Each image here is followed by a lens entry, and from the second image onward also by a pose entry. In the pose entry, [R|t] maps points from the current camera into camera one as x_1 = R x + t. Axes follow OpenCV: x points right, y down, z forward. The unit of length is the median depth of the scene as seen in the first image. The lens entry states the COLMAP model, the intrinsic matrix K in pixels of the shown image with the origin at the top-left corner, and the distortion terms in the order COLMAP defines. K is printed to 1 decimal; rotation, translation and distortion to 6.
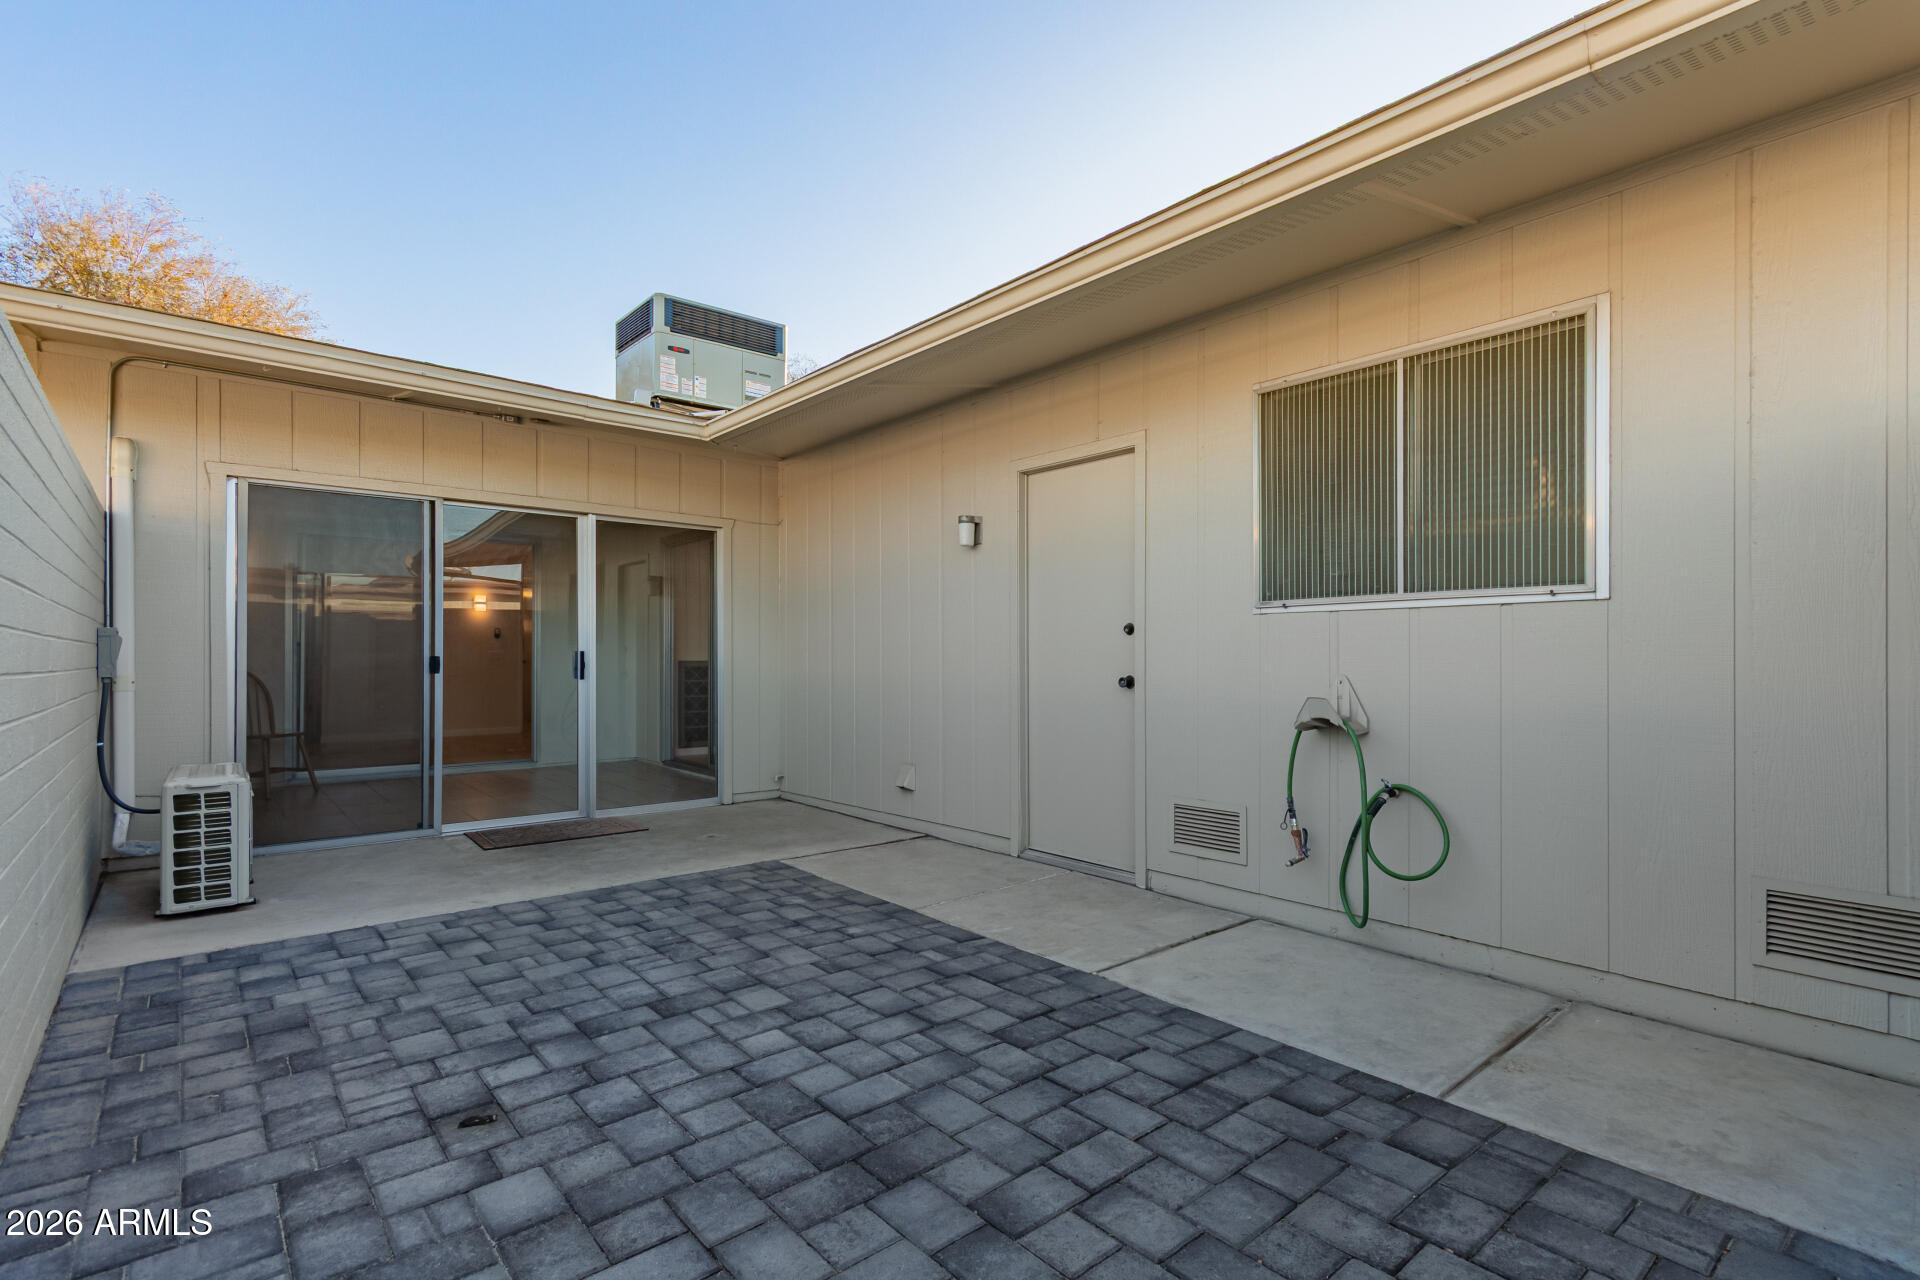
lens RADIAL K [[898.5, 0, 962.7], [0, 898.5, 656.4], [0, 0, 1]] dist [-0.005400, -0.000771]
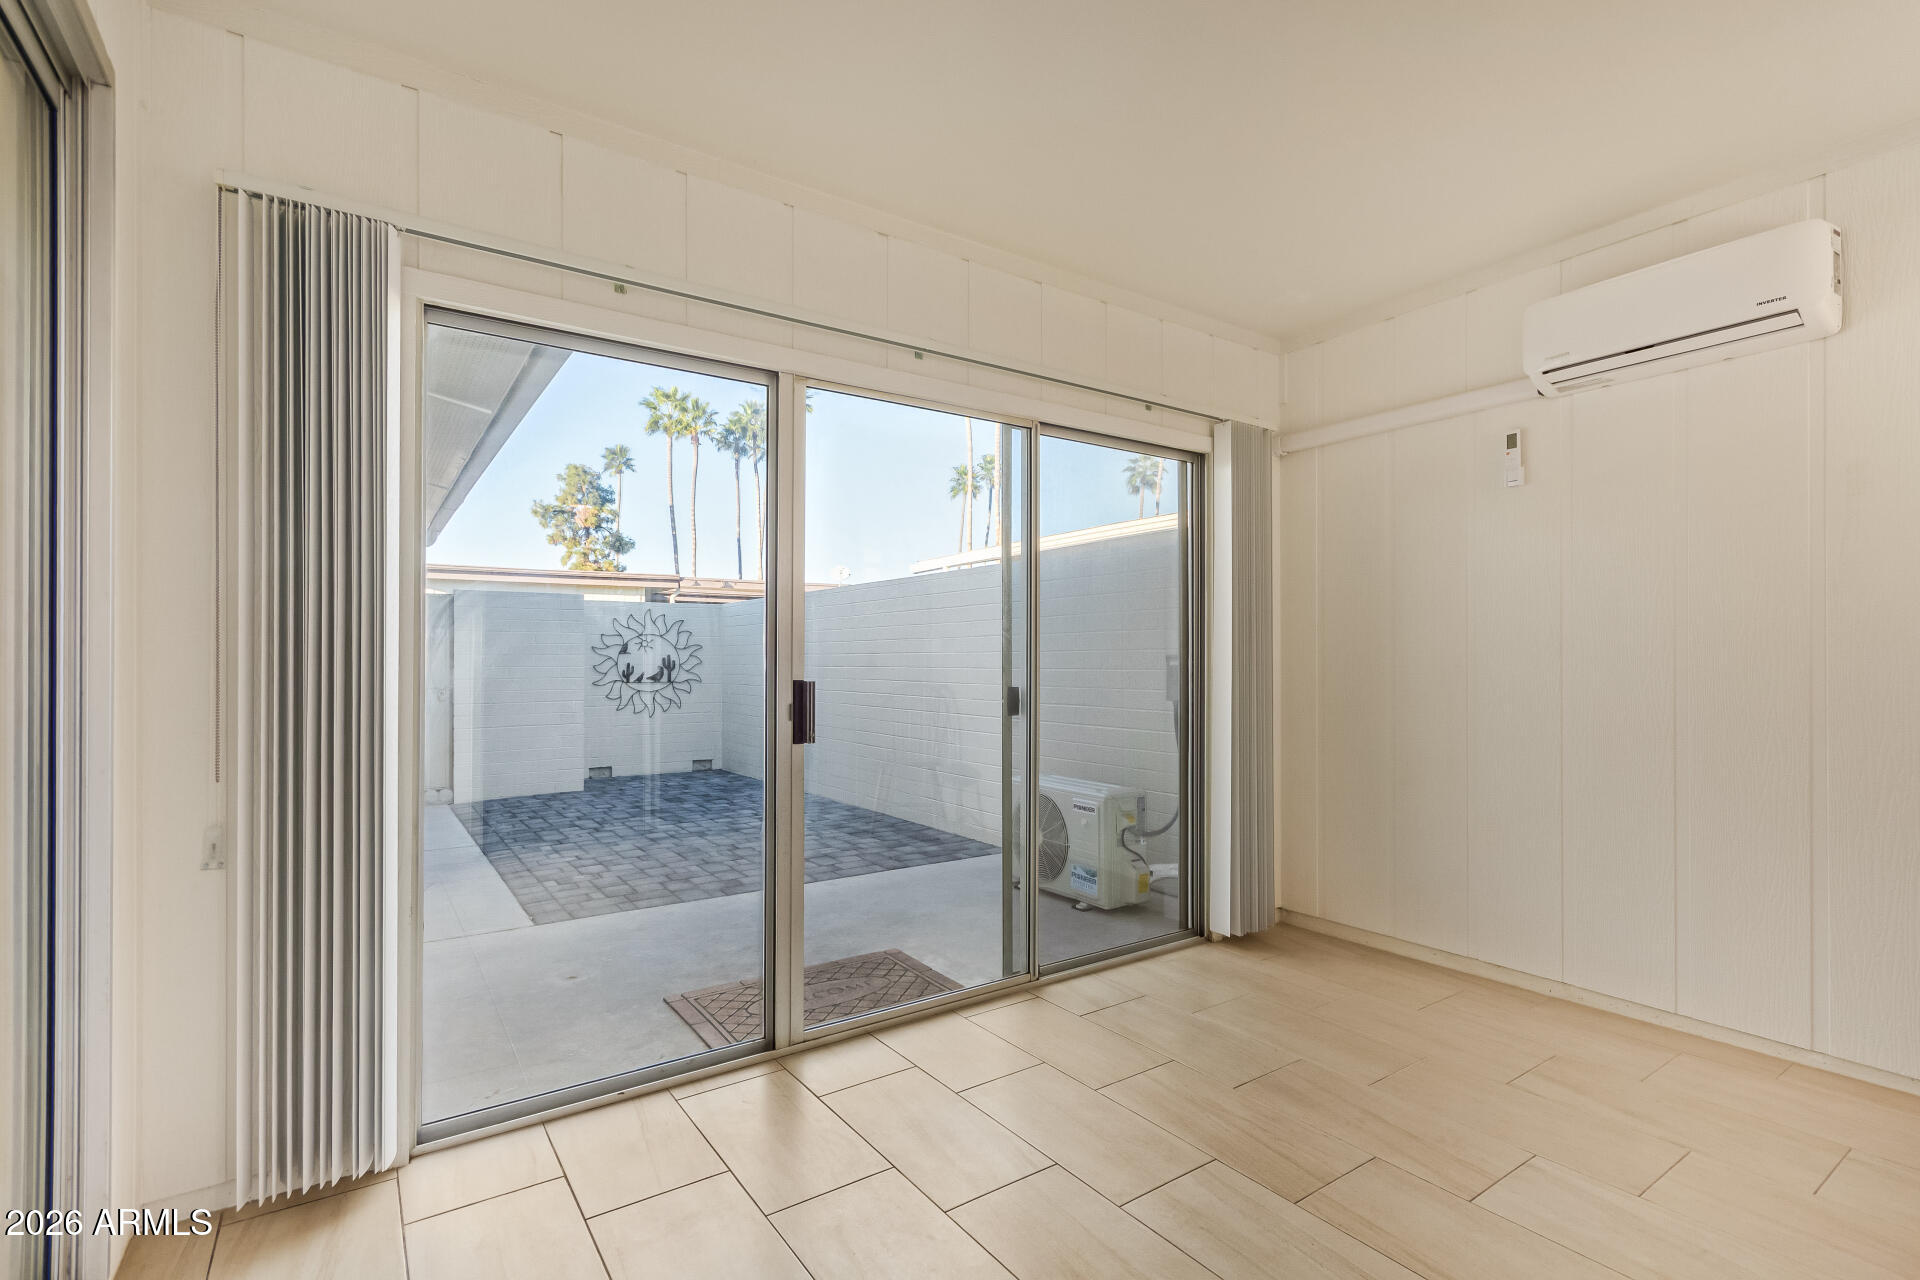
lens RADIAL K [[898.5, 0, 959.7], [0, 898.5, 656.9], [0, 0, 1]] dist [-0.005400, -0.000771]
pose [[-0.993463, 0.000876, 0.114153, -1.161793], [-0.000273, 0.999949, -0.010053, -0.020793], [-0.114156, -0.010019, -0.993412, 2.988668]]
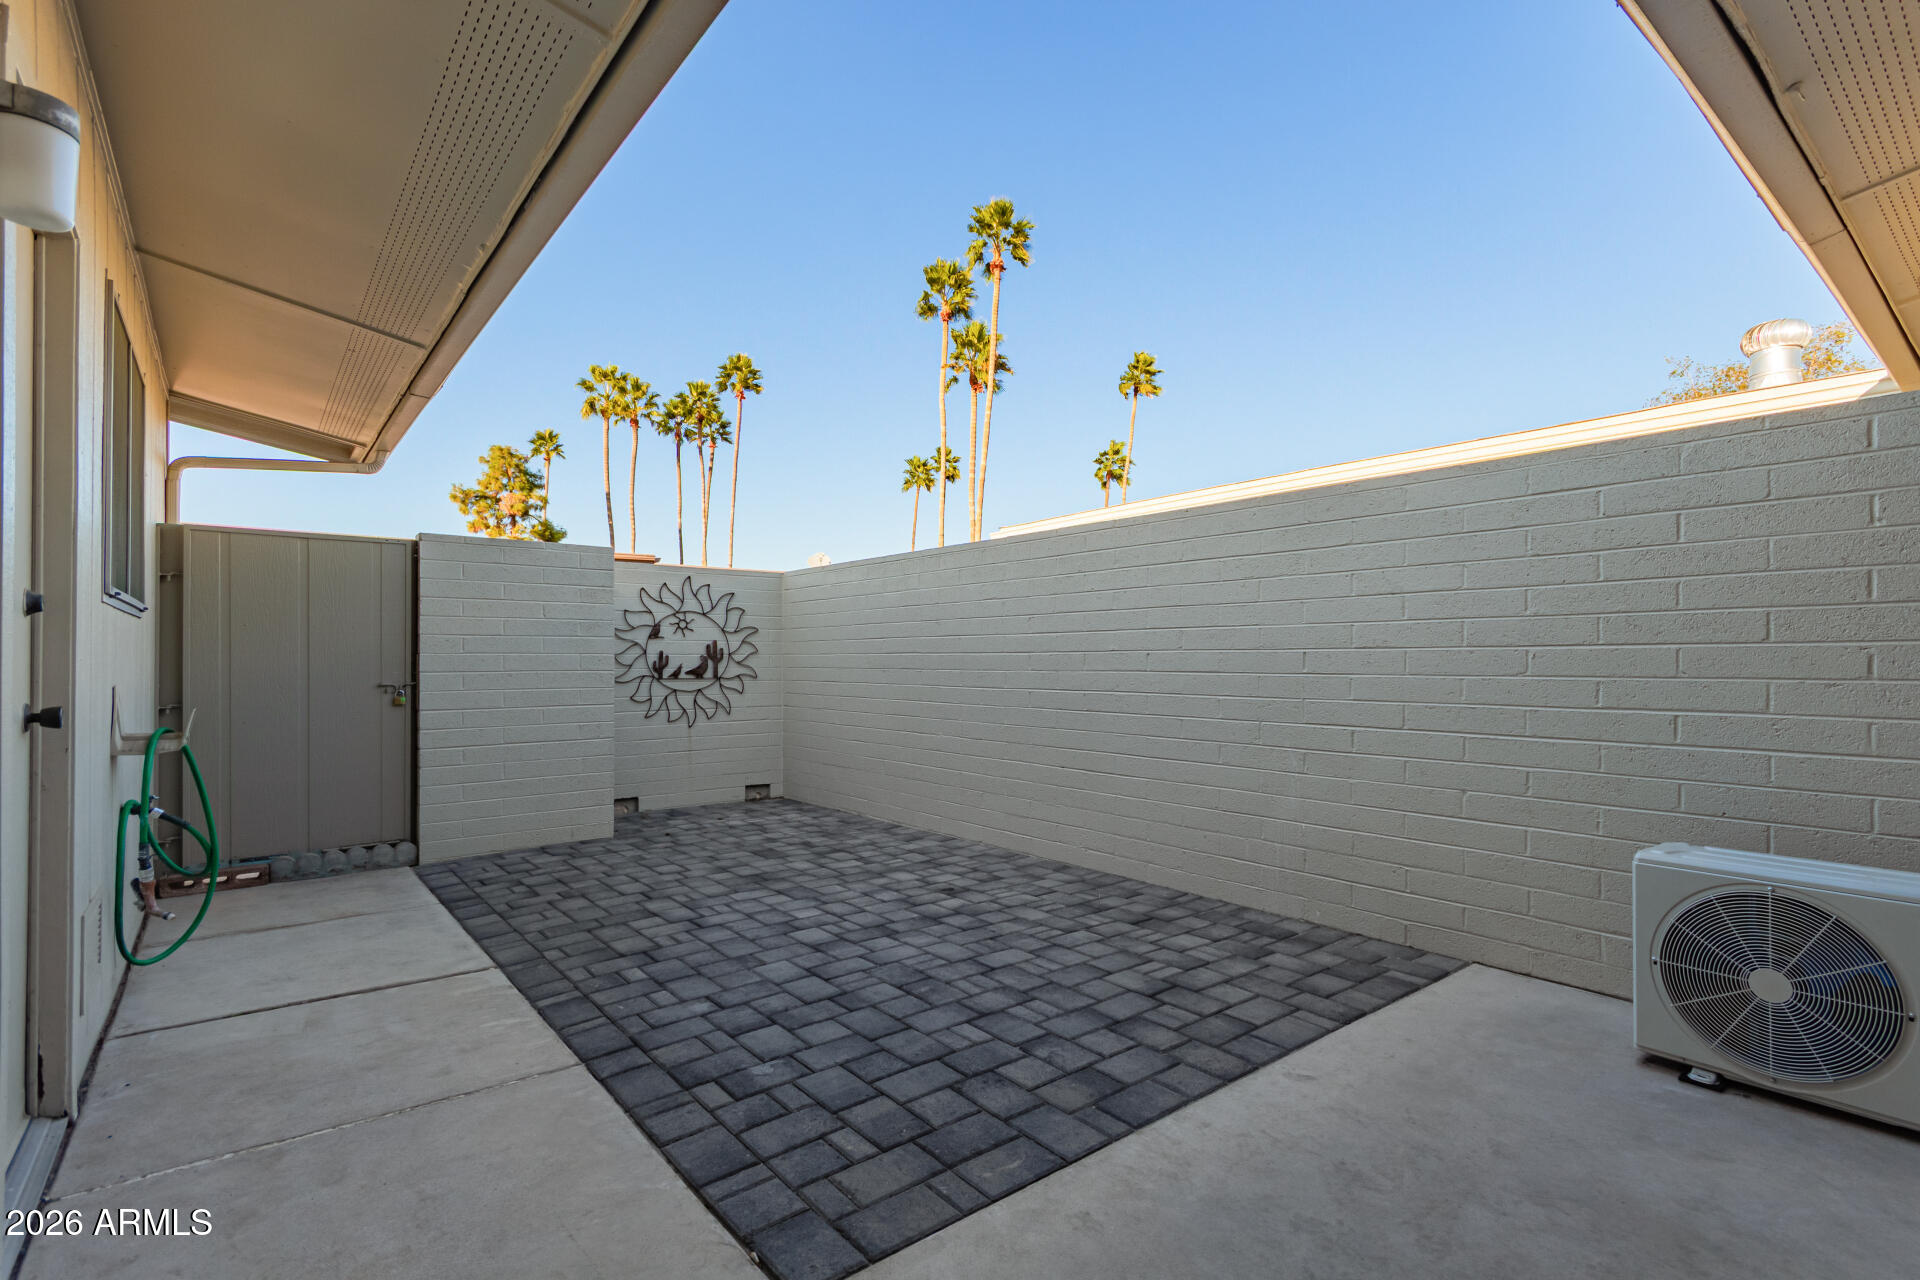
lens RADIAL K [[898.5, 0, 964.0], [0, 898.5, 640.4], [0, 0, 1]] dist [-0.005400, -0.000771]
pose [[-0.999572, 0.000599, 0.029263, -0.463963], [-0.000239, 0.999590, -0.028631, 0.006816], [-0.029268, -0.028626, -0.999162, 2.213434]]
